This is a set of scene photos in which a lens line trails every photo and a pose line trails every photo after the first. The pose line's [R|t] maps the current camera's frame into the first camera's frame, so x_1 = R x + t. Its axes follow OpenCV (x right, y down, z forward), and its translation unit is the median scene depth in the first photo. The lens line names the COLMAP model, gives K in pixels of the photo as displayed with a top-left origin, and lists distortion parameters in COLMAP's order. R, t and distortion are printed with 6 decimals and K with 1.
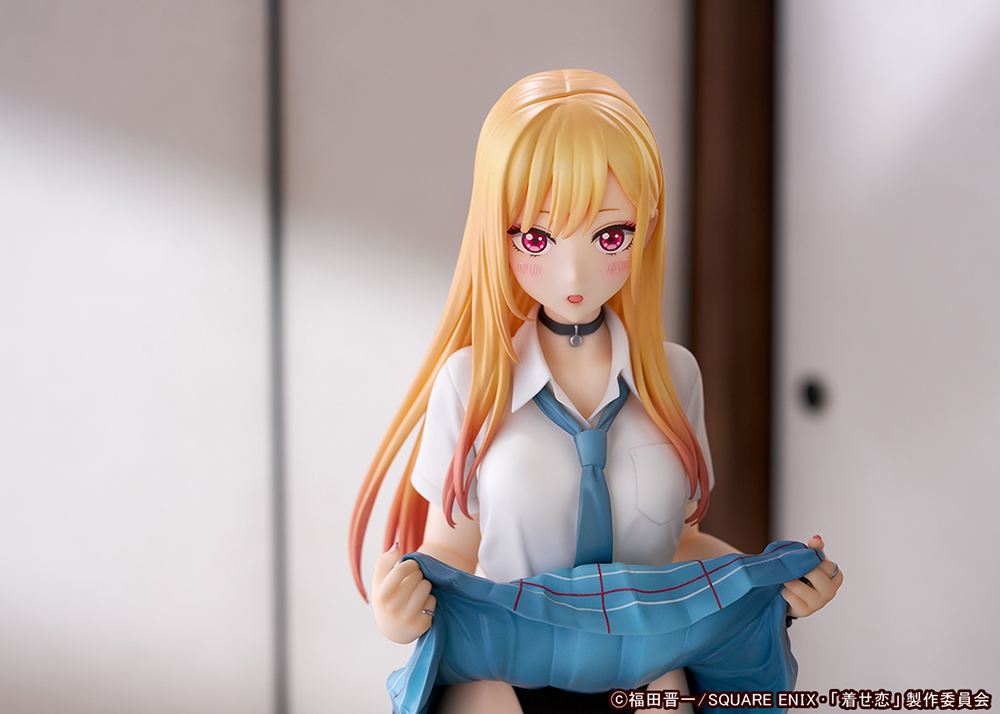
lens RADIAL K [[3484.2, 0, 500.0], [0, 3484.2, 357.0], [0, 0, 1]] dist [-0.116370, 0.317474]
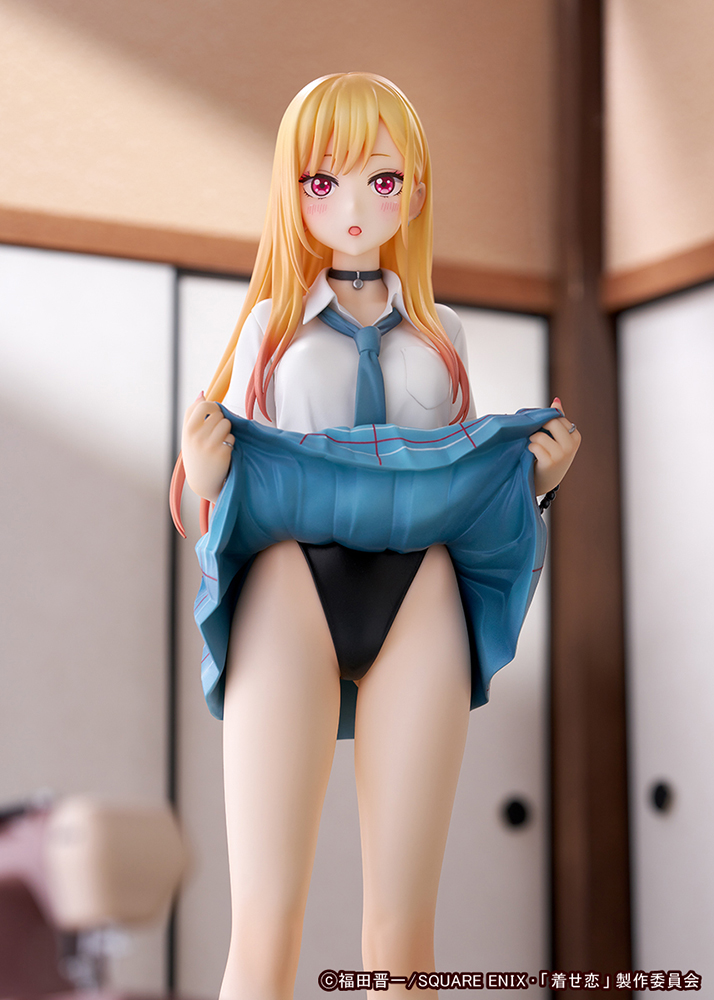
lens RADIAL K [[3484.2, 0, 357.0], [0, 3484.2, 500.0], [0, 0, 1]] dist [-0.116370, 0.317474]
pose [[0.999535, -0.009473, -0.028986, 0.056822], [-0.002339, 0.923910, -0.382604, 0.536504], [0.030405, 0.382494, 0.923458, -0.087468]]
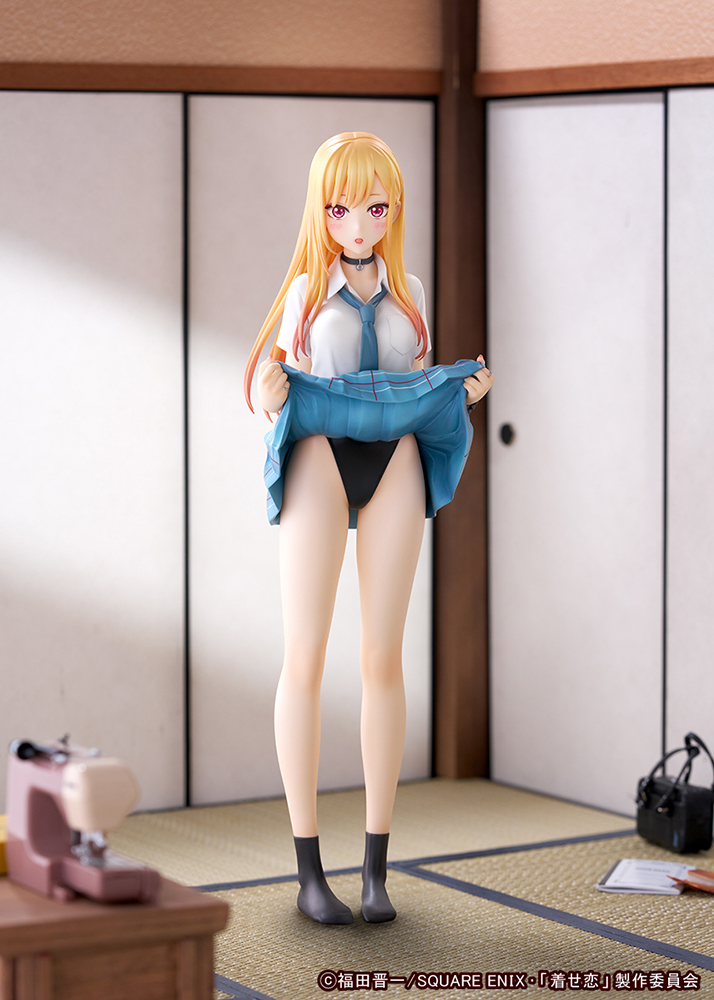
lens RADIAL K [[3484.2, 0, 357.0], [0, 3484.2, 500.0], [0, 0, 1]] dist [-0.116370, 0.317474]
pose [[0.999939, -0.002775, 0.010687, -0.001337], [0.004066, 0.992438, -0.122676, 0.376467], [-0.010266, 0.122712, 0.992389, -0.965429]]
